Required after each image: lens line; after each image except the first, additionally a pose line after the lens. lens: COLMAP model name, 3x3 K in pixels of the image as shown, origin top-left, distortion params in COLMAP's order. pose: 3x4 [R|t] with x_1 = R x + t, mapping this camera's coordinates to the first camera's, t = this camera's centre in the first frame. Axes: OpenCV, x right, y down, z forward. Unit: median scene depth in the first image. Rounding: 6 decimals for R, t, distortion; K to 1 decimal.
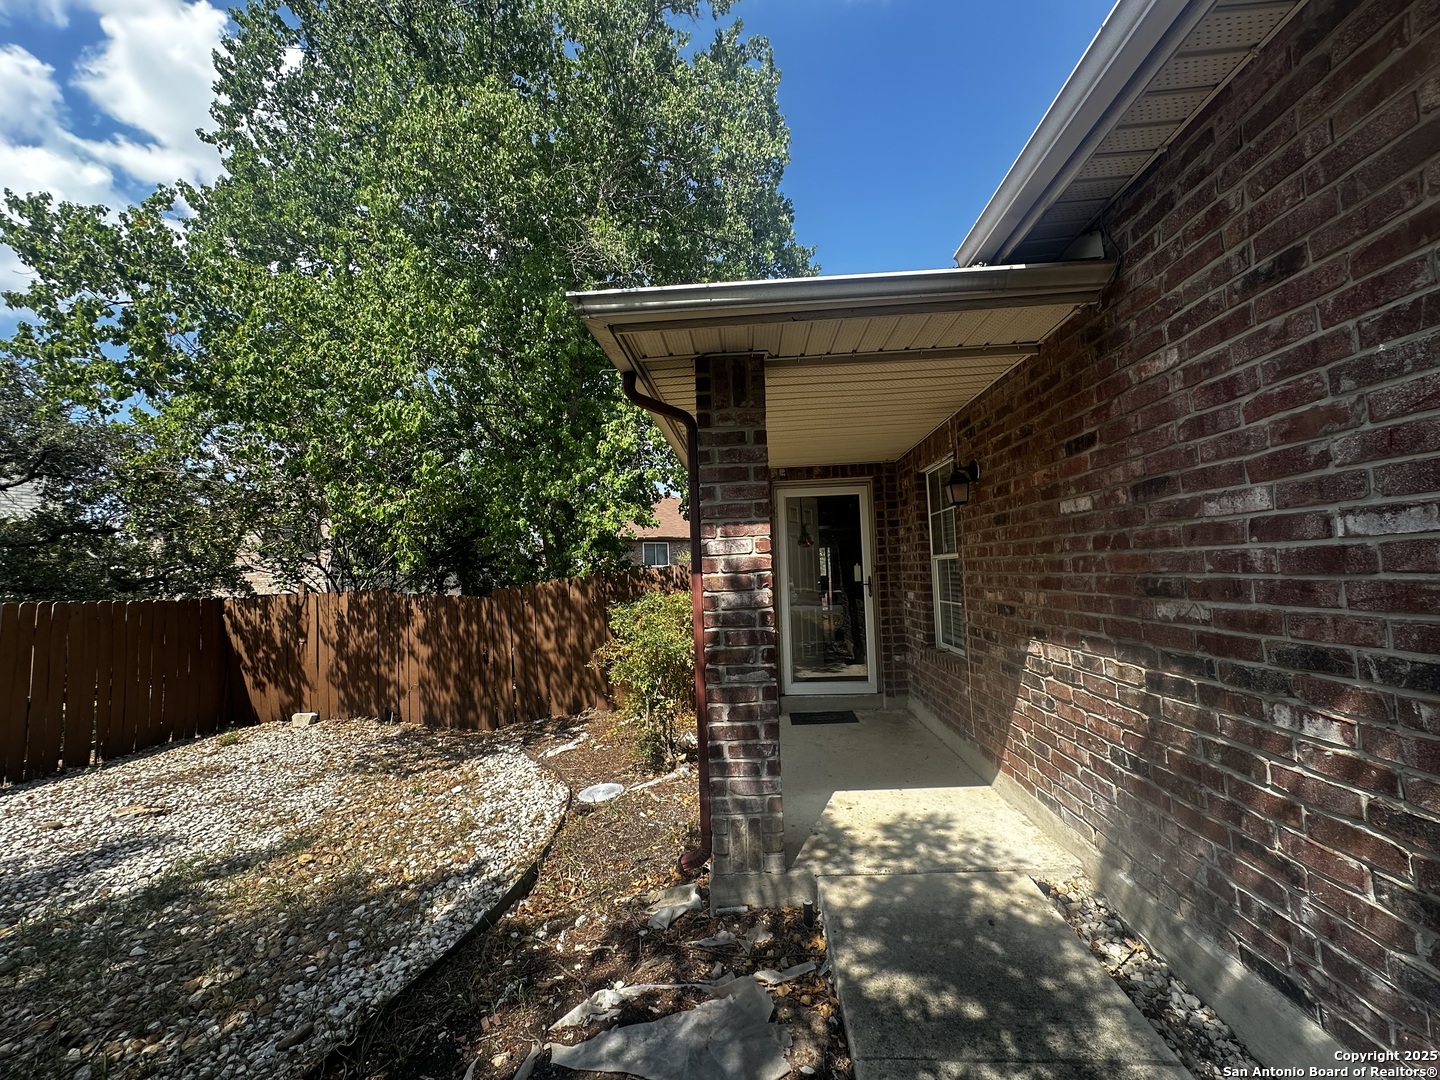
lens RADIAL K [[574.6, 0, 720.0], [0, 574.6, 540.0], [0, 0, 1]] dist [-0.001211, 0.000804]
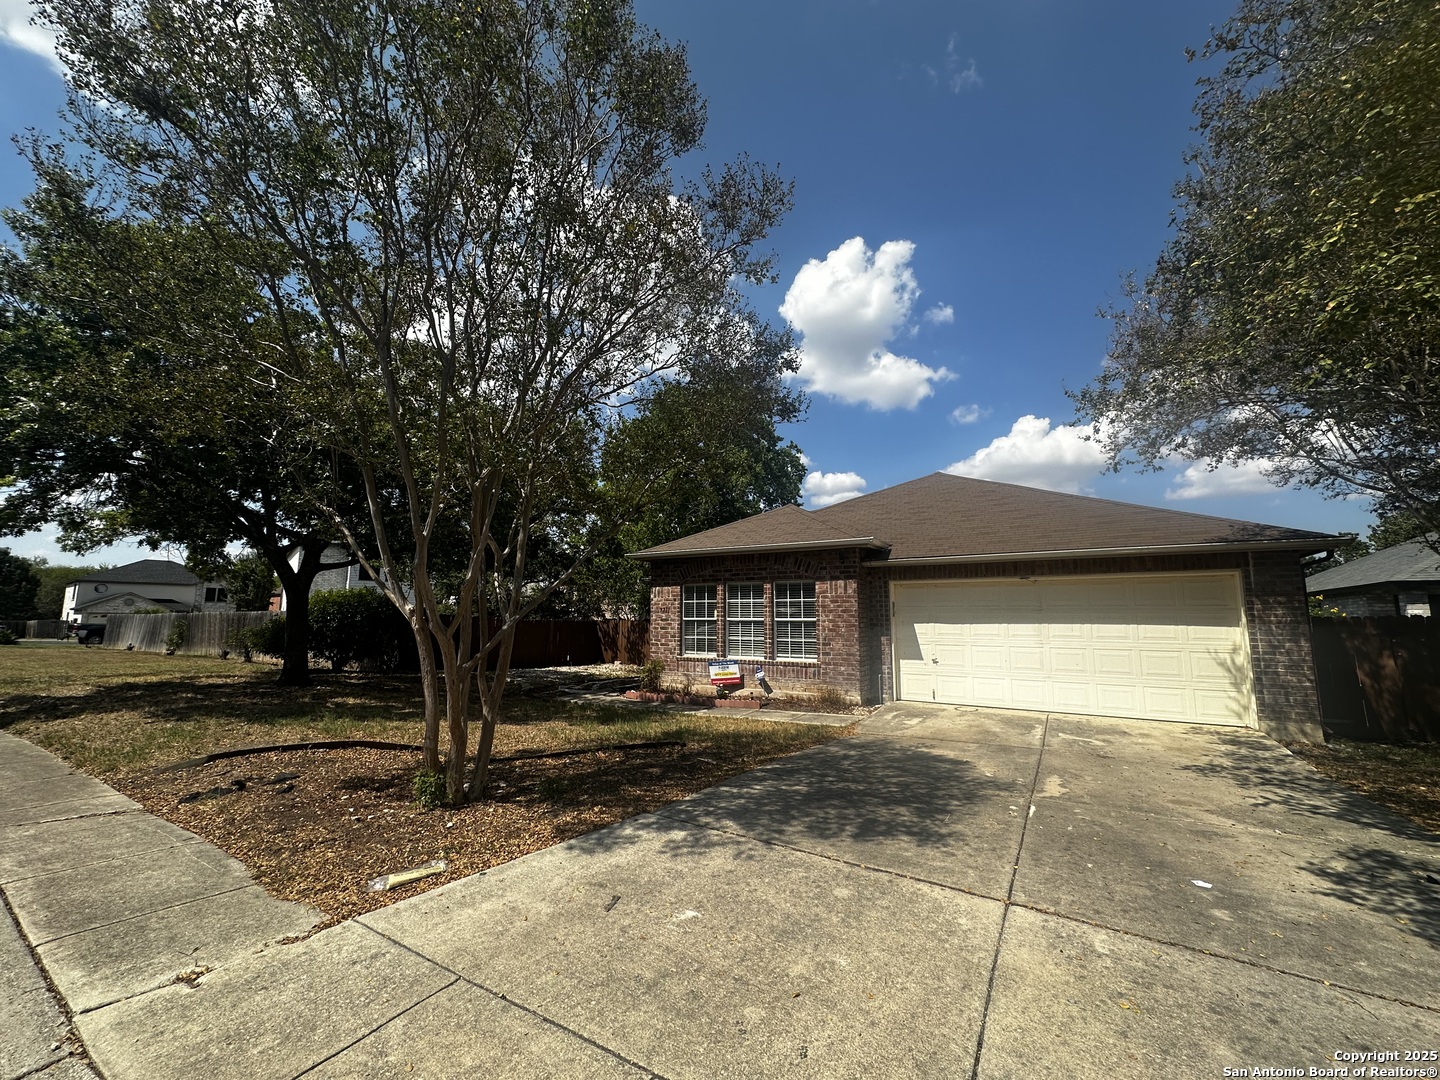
lens RADIAL K [[574.6, 0, 720.0], [0, 574.6, 540.0], [0, 0, 1]] dist [-0.001211, 0.000804]
pose [[0.882831, -0.016529, -0.469399, 1.156762], [-0.012785, 0.998165, -0.059194, -0.152346], [0.469516, 0.058260, 0.881000, -1.415896]]
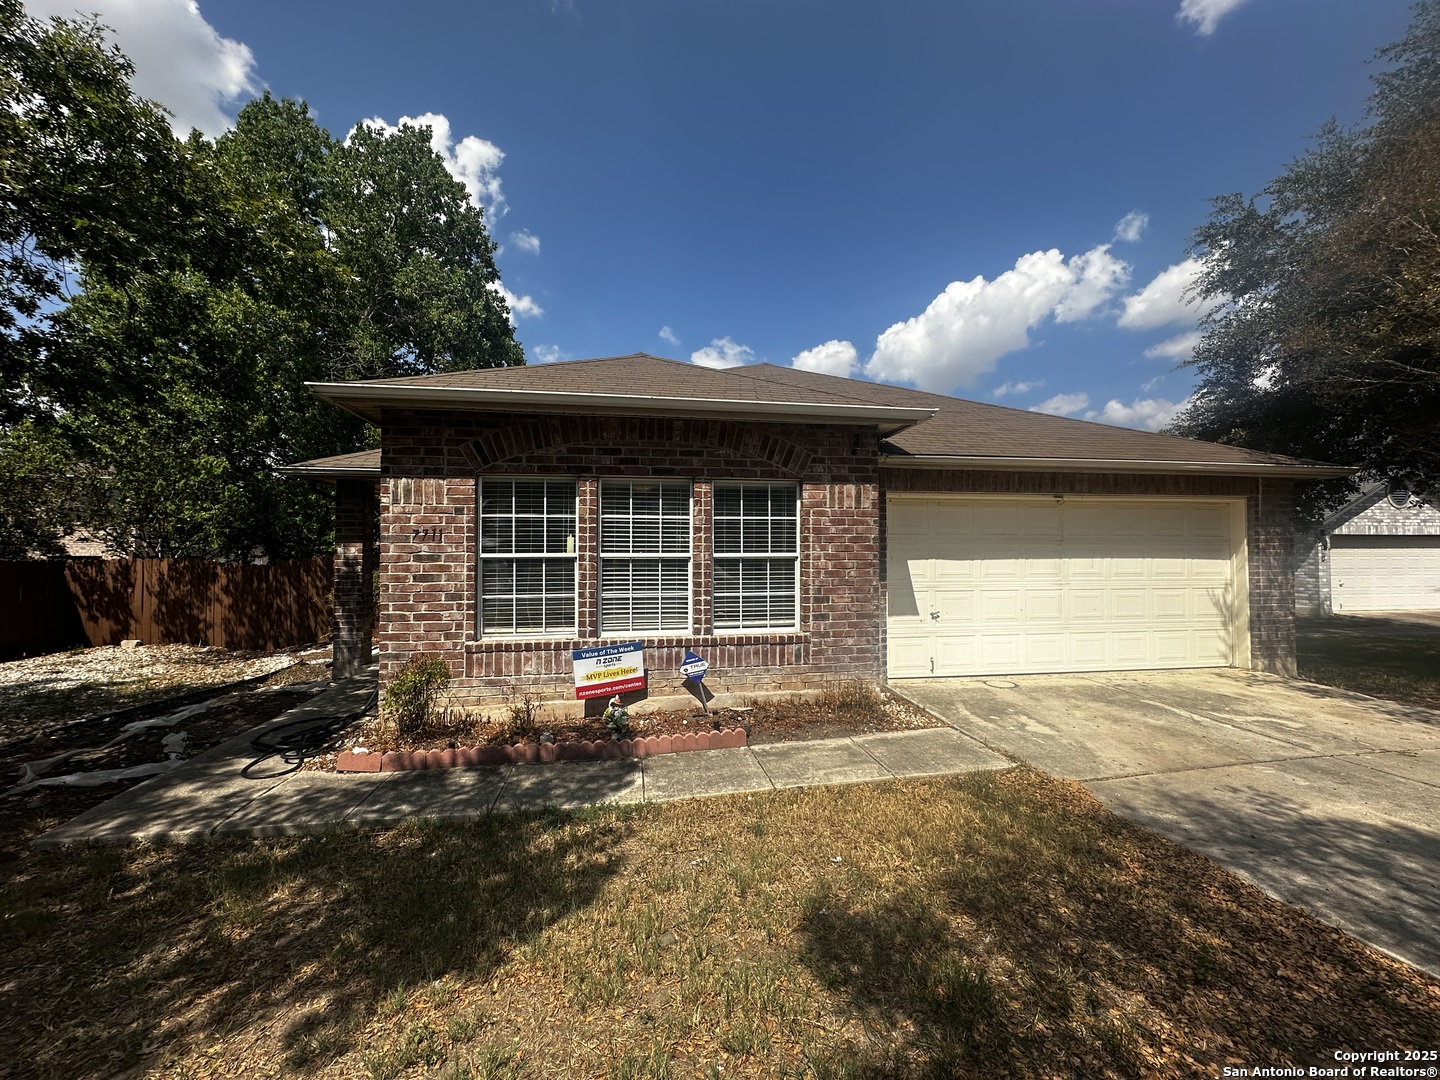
lens RADIAL K [[574.6, 0, 720.0], [0, 574.6, 540.0], [0, 0, 1]] dist [-0.001211, 0.000804]
pose [[0.975825, 0.046700, 0.213504, 0.434226], [-0.053929, 0.998148, 0.028159, -0.079179], [-0.211794, -0.038993, 0.976536, -0.766896]]
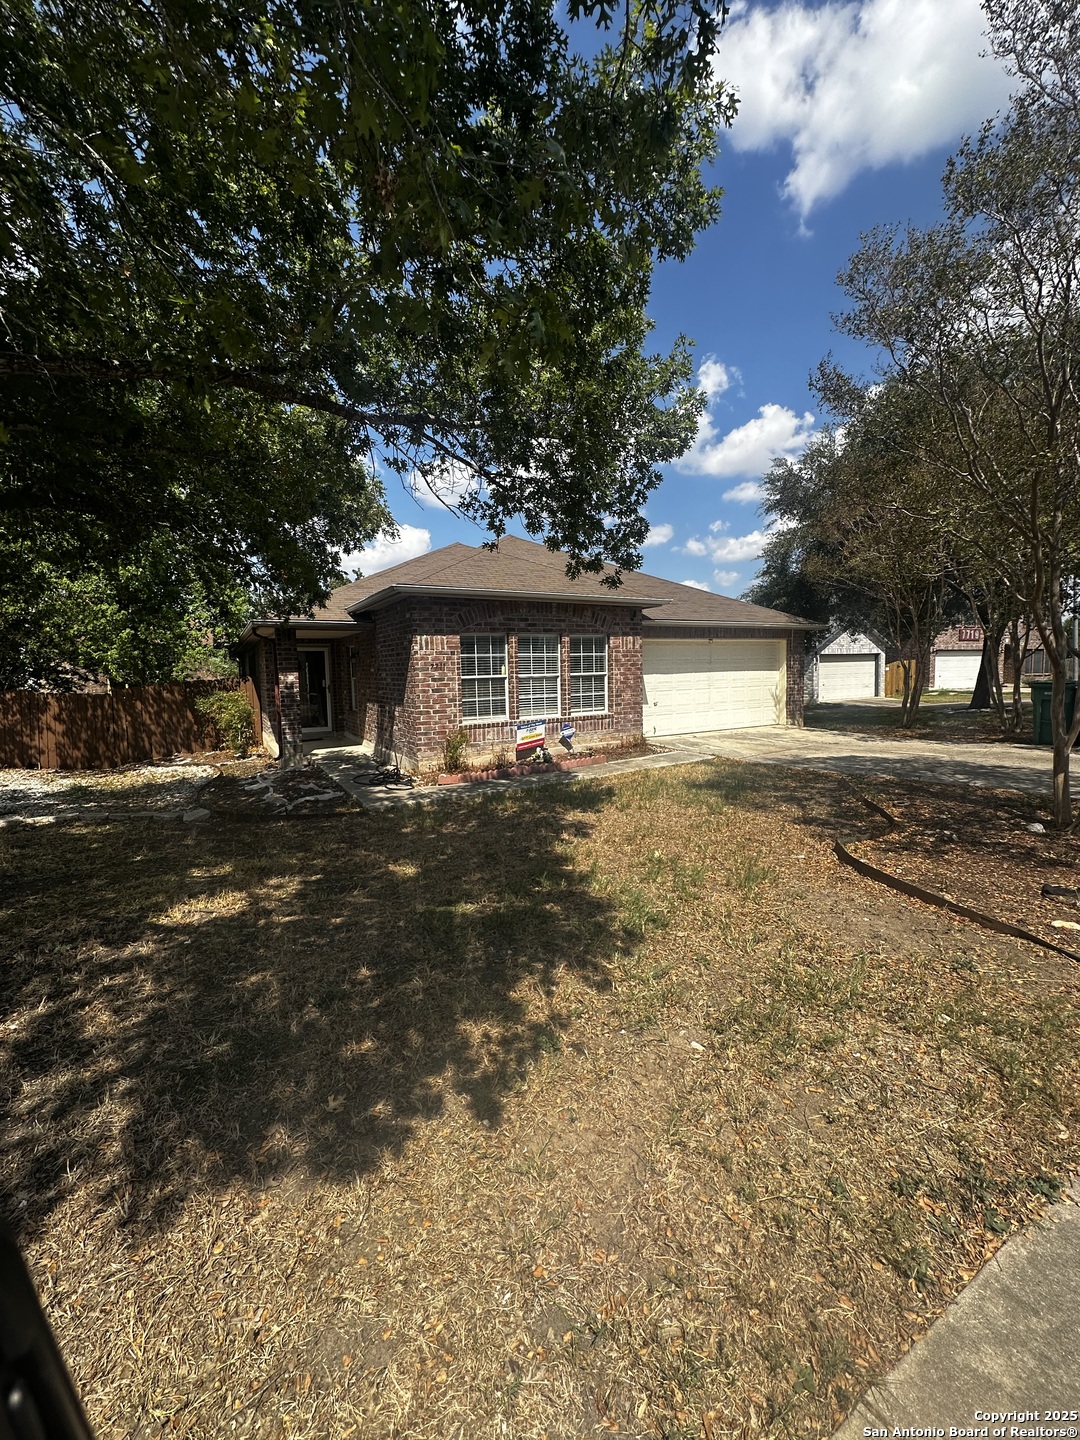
lens RADIAL K [[574.6, 0, 540.8], [0, 574.6, 721.6], [0, 0, 1]] dist [-0.001211, 0.000804]
pose [[0.836367, -0.025553, 0.547574, -0.254224], [-0.044624, 0.992424, 0.114471, -0.081471], [-0.546350, -0.120174, 0.828891, -1.190767]]
